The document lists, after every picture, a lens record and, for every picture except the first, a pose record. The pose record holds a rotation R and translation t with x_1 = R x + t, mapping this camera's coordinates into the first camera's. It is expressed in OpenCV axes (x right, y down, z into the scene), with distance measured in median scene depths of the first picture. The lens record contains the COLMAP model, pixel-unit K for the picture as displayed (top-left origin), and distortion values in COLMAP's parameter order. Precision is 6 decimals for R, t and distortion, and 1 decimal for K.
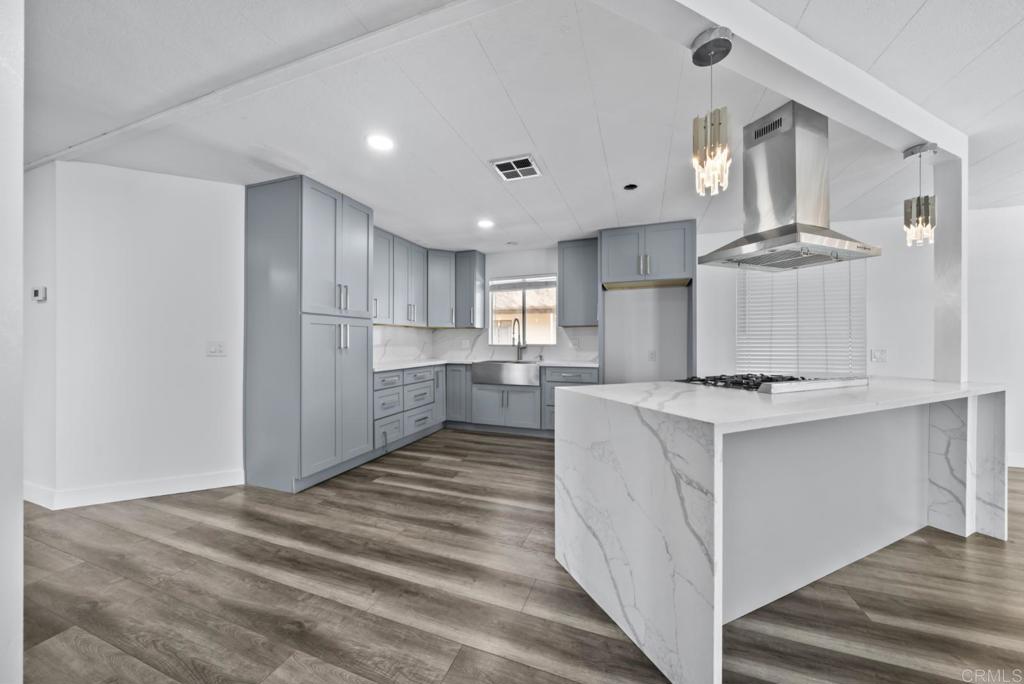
lens RADIAL K [[353.7, 0, 510.5], [0, 353.7, 342.2], [0, 0, 1]] dist [-0.002257, 0.000015]
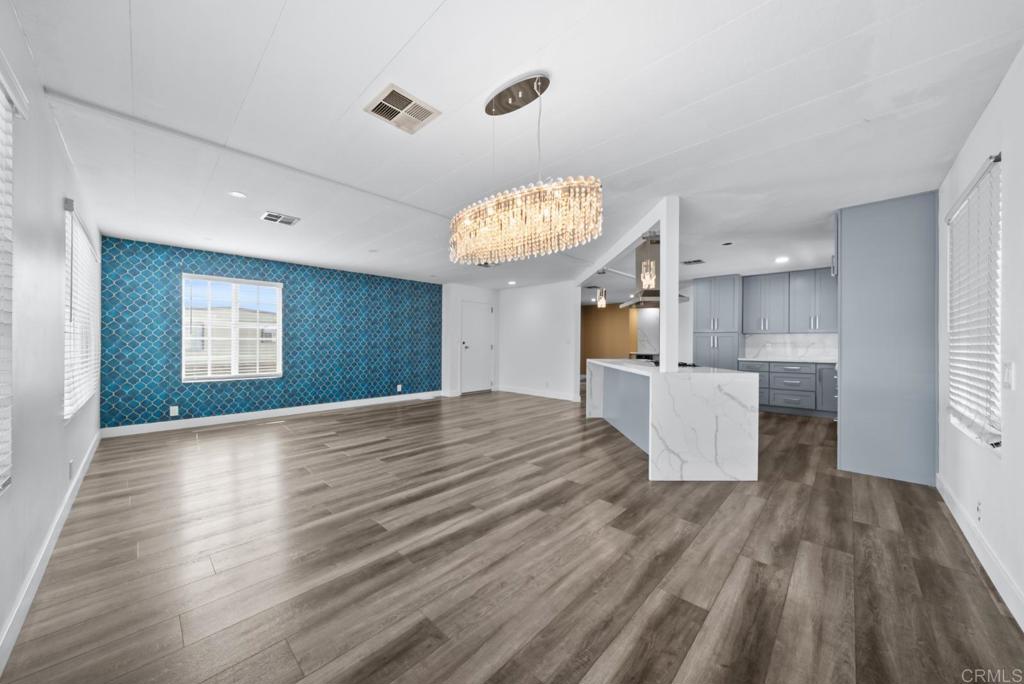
lens RADIAL K [[353.7, 0, 510.5], [0, 353.7, 342.2], [0, 0, 1]] dist [-0.002257, 0.000015]
pose [[-0.402032, -0.003627, -0.915619, 1.641335], [-0.007716, 0.999970, -0.000573, -0.001179], [0.915593, 0.006834, -0.402048, 0.582681]]
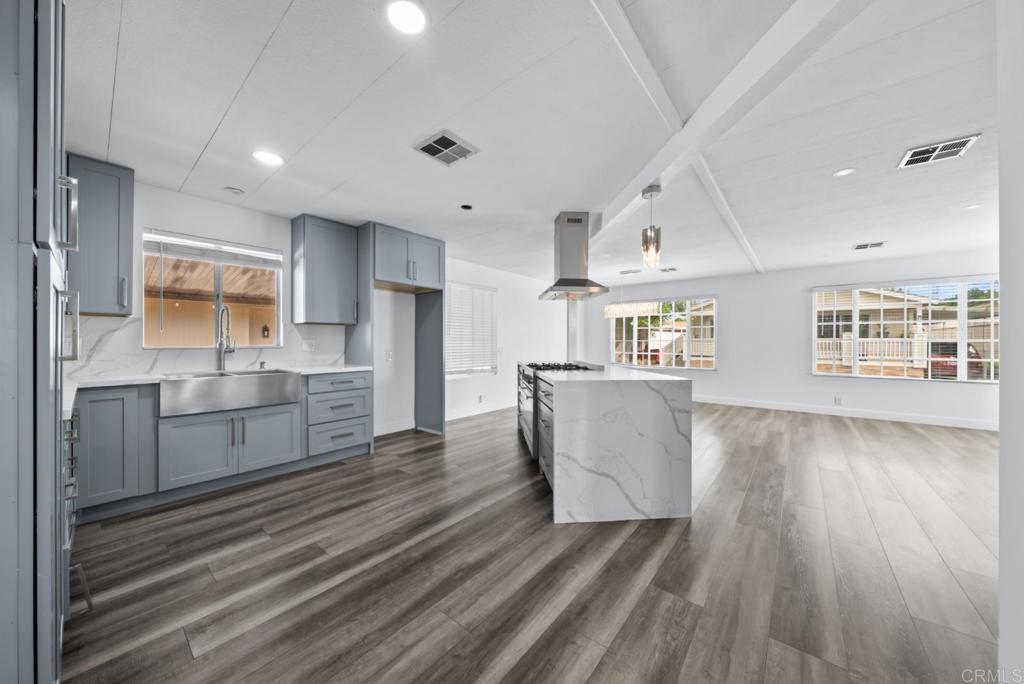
lens RADIAL K [[353.7, 0, 510.5], [0, 353.7, 342.2], [0, 0, 1]] dist [-0.002257, 0.000015]
pose [[0.329925, 0.002001, 0.944005, -0.532237], [0.000506, 0.999997, -0.002296, 0.000255], [-0.944007, 0.001235, 0.329923, 0.377121]]
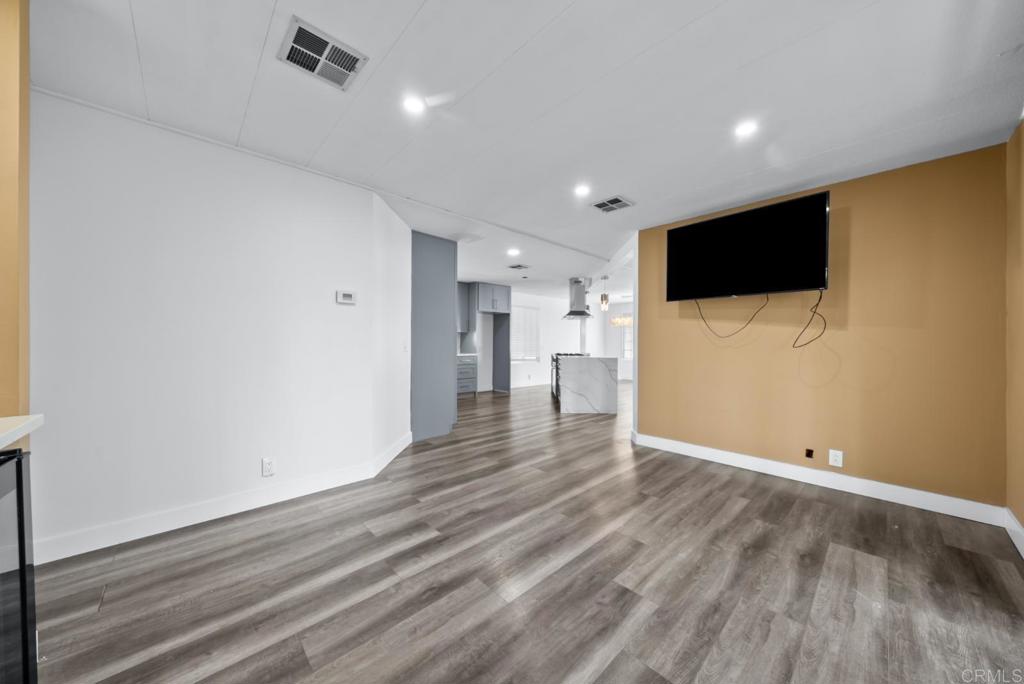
lens RADIAL K [[353.7, 0, 510.5], [0, 353.7, 342.2], [0, 0, 1]] dist [-0.002257, 0.000015]
pose [[0.448296, 0.004725, 0.893873, -1.405658], [-0.004671, 0.999985, -0.002943, 0.004674], [-0.893873, -0.002856, 0.448311, 0.014452]]
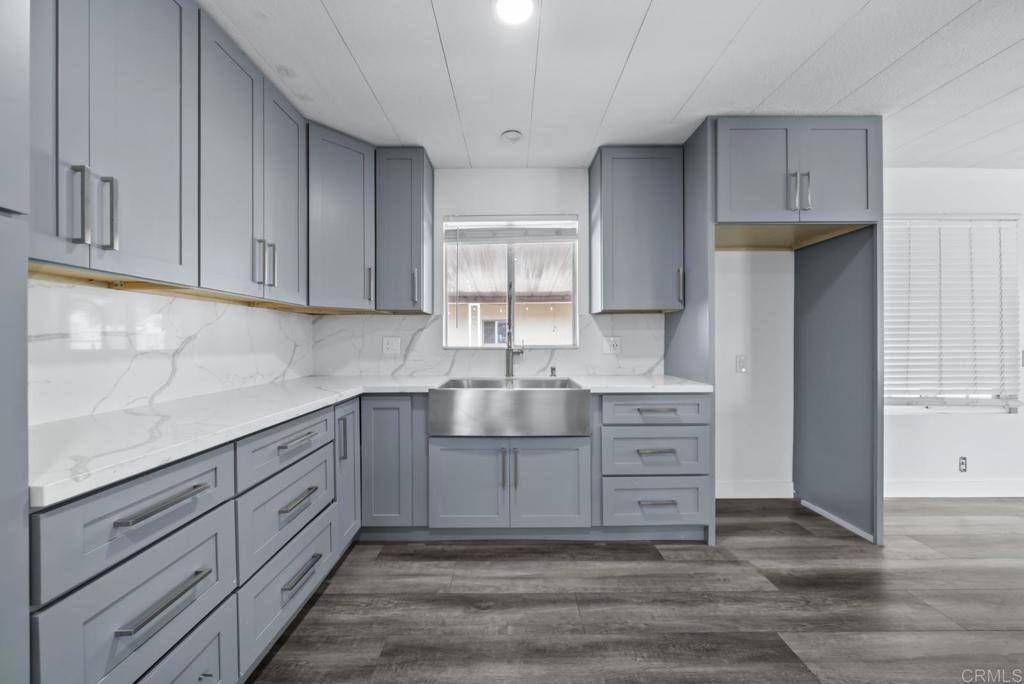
lens RADIAL K [[353.7, 0, 510.5], [0, 353.7, 342.2], [0, 0, 1]] dist [-0.002257, 0.000015]
pose [[0.937256, -0.002853, 0.348630, -0.199664], [0.003239, 0.999995, -0.000524, 0.000033], [-0.348627, 0.001620, 0.937260, 0.672385]]
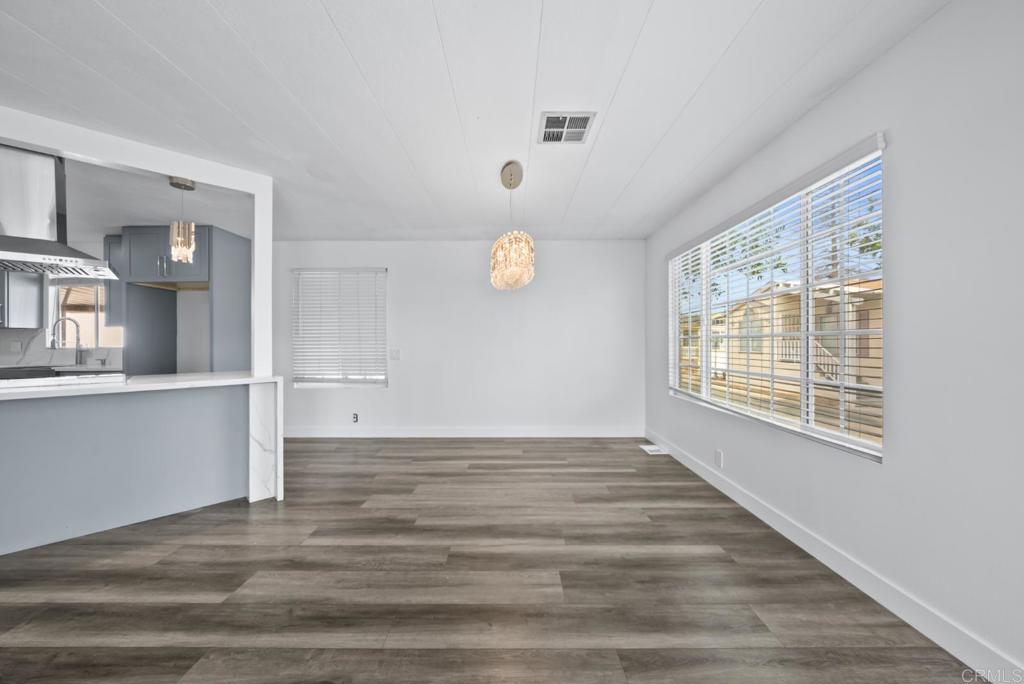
lens RADIAL K [[353.7, 0, 510.5], [0, 353.7, 342.2], [0, 0, 1]] dist [-0.002257, 0.000015]
pose [[0.940854, 0.000640, 0.338813, 0.966194], [0.001981, 0.999971, -0.007390, 0.003511], [-0.338808, 0.007624, 0.940825, -0.260186]]
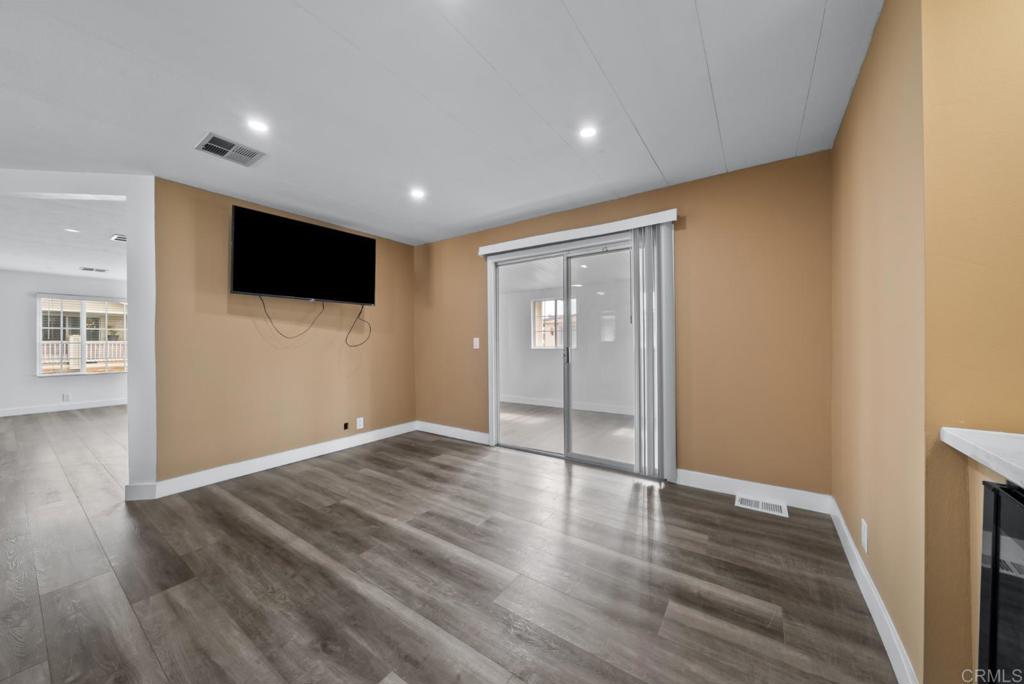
lens RADIAL K [[356.1, 0, 510.6], [0, 356.1, 340.4], [0, 0, 1]] dist [-0.000673, 0.000034]
pose [[-0.966919, 0.011147, 0.254840, -1.146444], [0.011385, 0.999935, -0.000542, -0.000105], [-0.254830, 0.002377, -0.966983, 0.659981]]
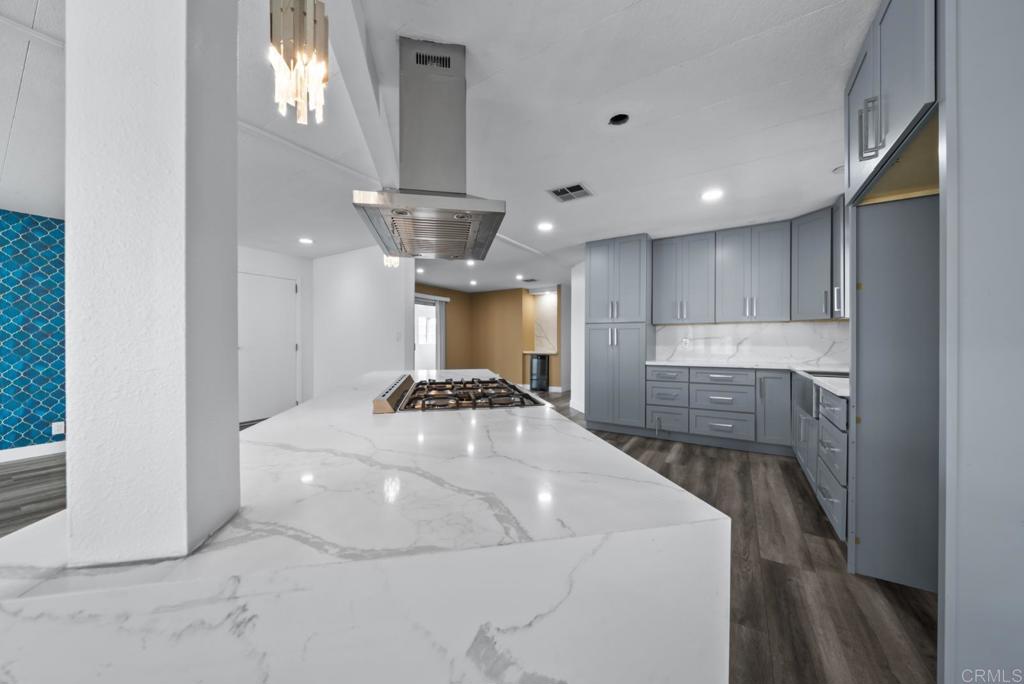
lens RADIAL K [[353.7, 0, 510.5], [0, 353.7, 342.2], [0, 0, 1]] dist [-0.002257, 0.000015]
pose [[-0.216330, 0.004589, -0.976310, 0.827583], [-0.000931, 0.999988, 0.004907, -0.000394], [0.976320, 0.001970, -0.216323, 0.726327]]
